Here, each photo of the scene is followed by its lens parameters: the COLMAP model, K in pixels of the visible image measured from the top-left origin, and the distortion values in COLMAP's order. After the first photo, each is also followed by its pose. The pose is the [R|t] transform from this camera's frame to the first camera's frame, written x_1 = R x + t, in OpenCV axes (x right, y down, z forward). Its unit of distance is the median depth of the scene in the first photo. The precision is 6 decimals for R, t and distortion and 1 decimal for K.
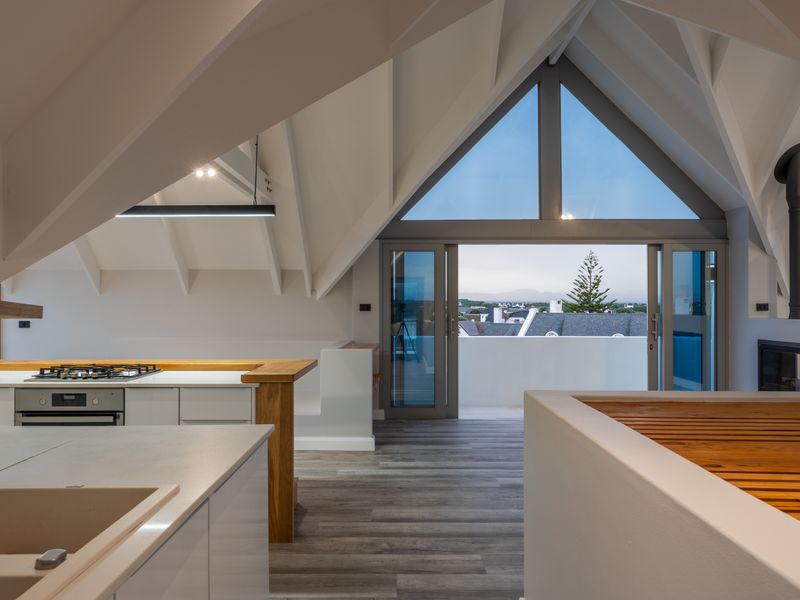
lens RADIAL K [[594.6, 0, 398.5], [0, 594.6, 302.6], [0, 0, 1]] dist [0.010794, 0.003923]
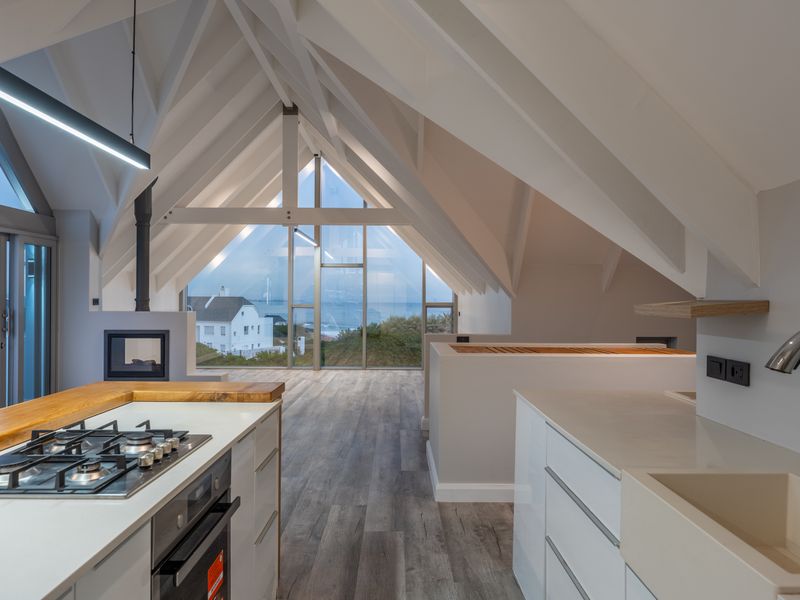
lens RADIAL K [[590.9, 0, 403.8], [0, 590.9, 299.9], [0, 0, 1]] dist [-0.008184, 0.021736]
pose [[-0.010800, -0.000223, 0.999942, -0.525543], [-0.007014, 0.999975, 0.000147, 0.000157], [-0.999917, -0.007012, -0.010802, 0.423543]]
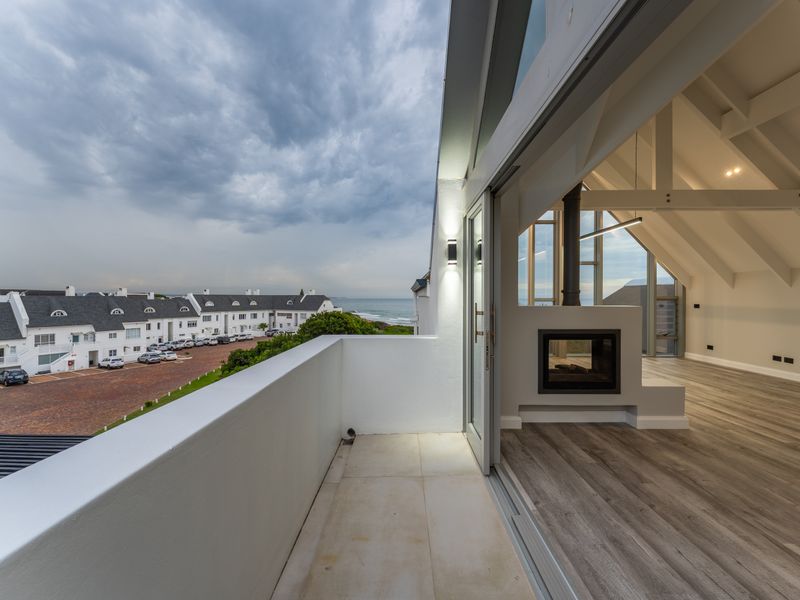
lens RADIAL K [[354.9, 0, 398.9], [0, 354.9, 297.6], [0, 0, 1]] dist [-0.001854, 0.000013]
pose [[0.011099, -0.002294, 0.999936, 0.054898], [-0.001780, 0.999996, 0.002313, 0.012292], [-0.999937, -0.001805, 0.011095, 1.174698]]
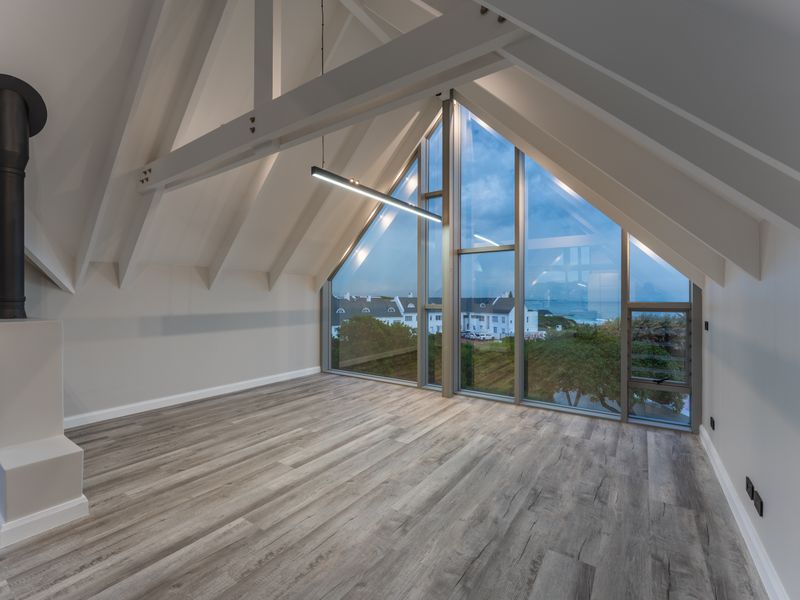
lens RADIAL K [[354.9, 0, 400.4], [0, 354.9, 299.2], [0, 0, 1]] dist [-0.001854, 0.000013]
pose [[0.563254, 0.000325, 0.826284, 0.529157], [-0.001967, 0.999998, 0.000948, 0.002719], [-0.826281, -0.002159, 0.563253, 0.319076]]
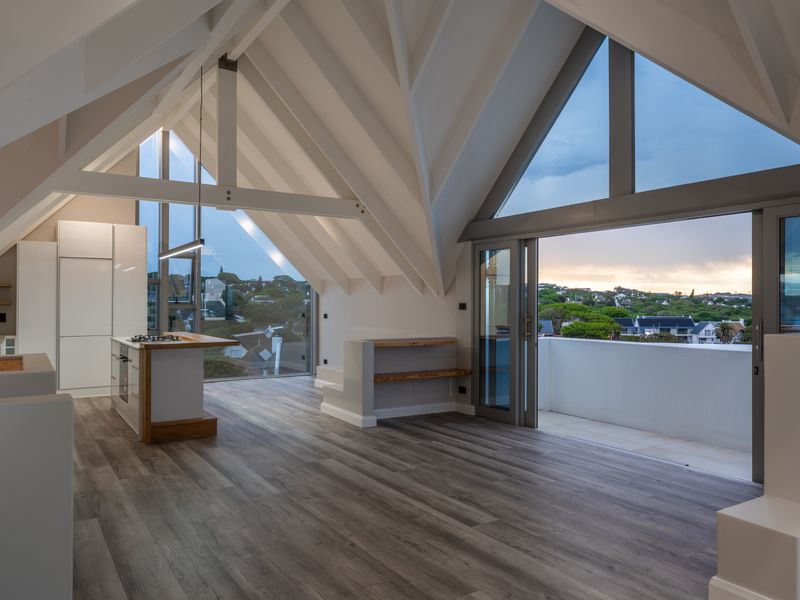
lens RADIAL K [[590.9, 0, 393.5], [0, 590.9, 298.9], [0, 0, 1]] dist [-0.008184, 0.021736]
pose [[0.539760, -0.004905, -0.841804, 0.807501], [-0.002575, 0.999969, -0.007478, 0.003480], [0.841815, 0.006204, 0.539731, 0.350956]]
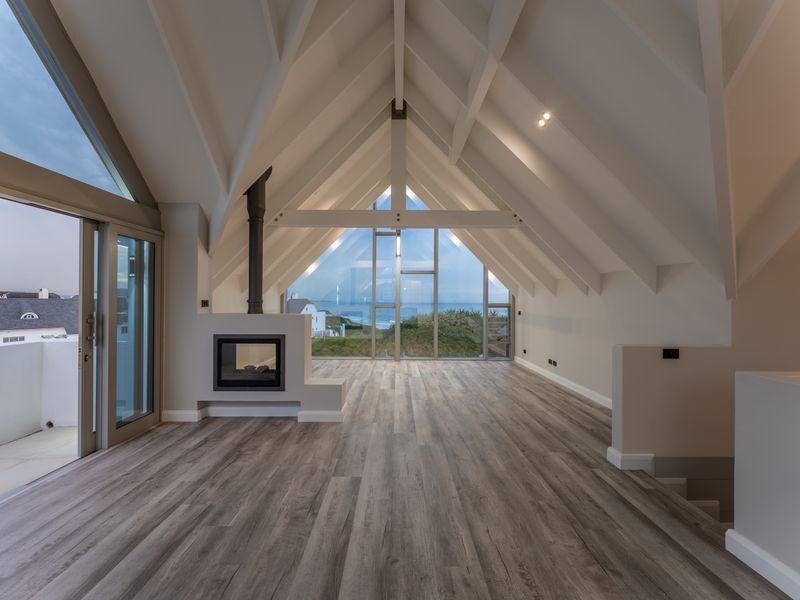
lens RADIAL K [[354.9, 0, 399.0], [0, 354.9, 300.5], [0, 0, 1]] dist [-0.001854, 0.000013]
pose [[-0.004909, 0.000280, 0.999988, -0.019737], [-0.006455, 0.999979, -0.000312, 0.000596], [-0.999967, -0.006457, -0.004907, 0.660138]]
